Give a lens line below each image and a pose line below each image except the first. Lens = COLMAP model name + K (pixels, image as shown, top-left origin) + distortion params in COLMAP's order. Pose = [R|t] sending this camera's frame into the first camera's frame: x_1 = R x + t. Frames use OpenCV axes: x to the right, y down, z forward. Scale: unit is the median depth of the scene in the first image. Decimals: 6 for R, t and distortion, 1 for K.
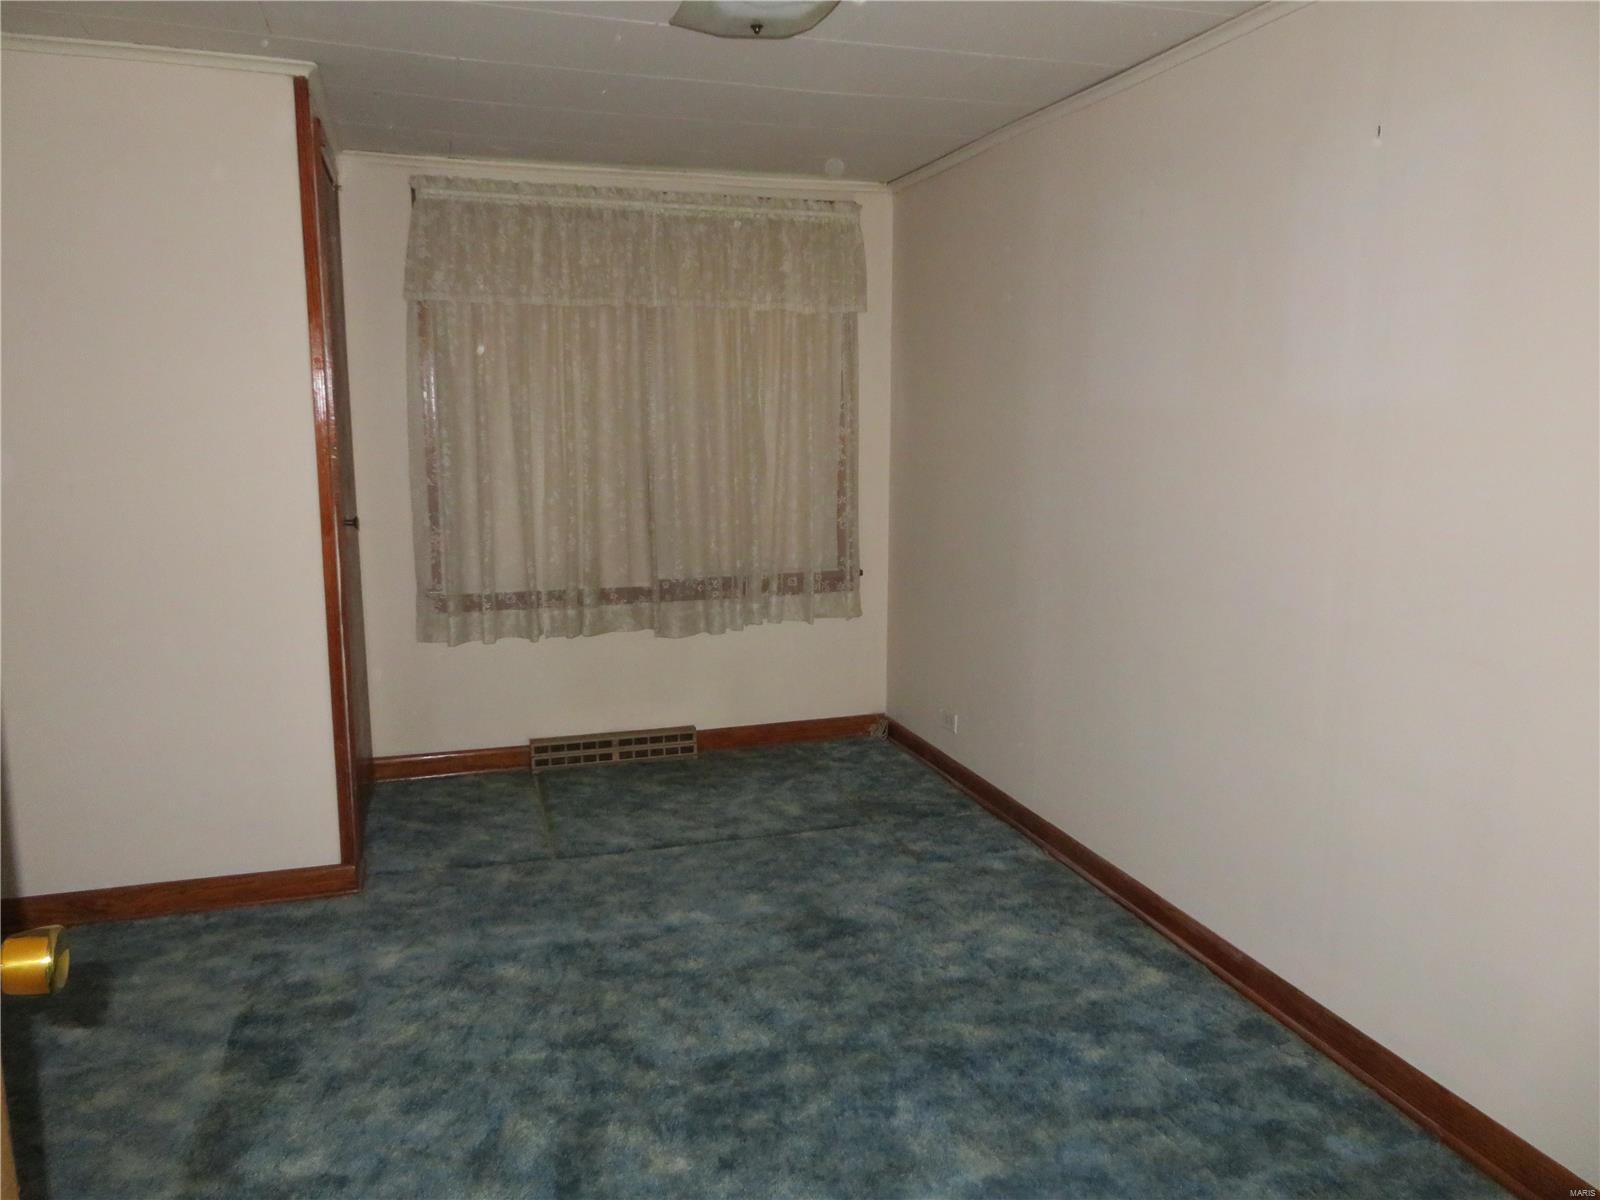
lens RADIAL K [[1147.3, 0, 800.0], [0, 1147.3, 600.0], [0, 0, 1]] dist [-0.009022, -0.000368]
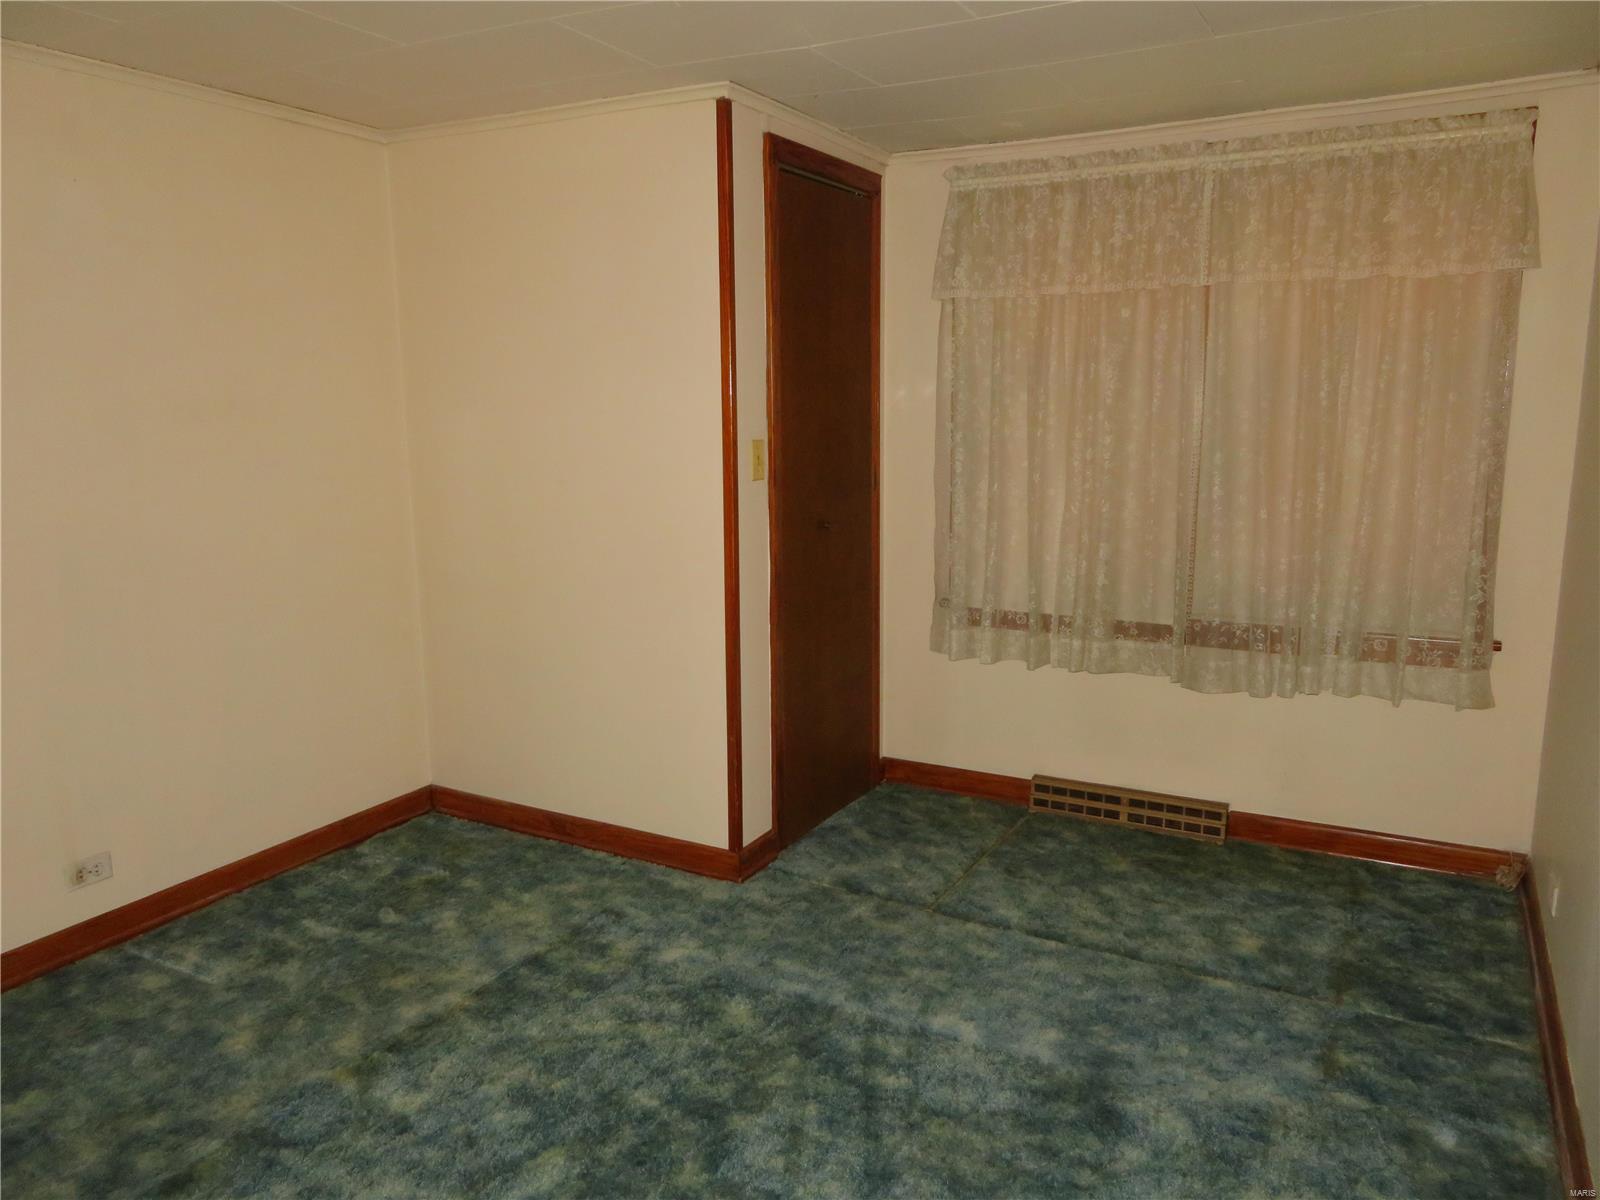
lens RADIAL K [[1140.1, 0, 802.3], [0, 1140.1, 602.7], [0, 0, 1]] dist [-0.013280, 0.004633]
pose [[0.682054, 0.121013, -0.721220, 0.295926], [-0.111163, 0.991910, 0.061305, -0.052392], [0.722804, 0.038360, 0.689988, 0.254653]]
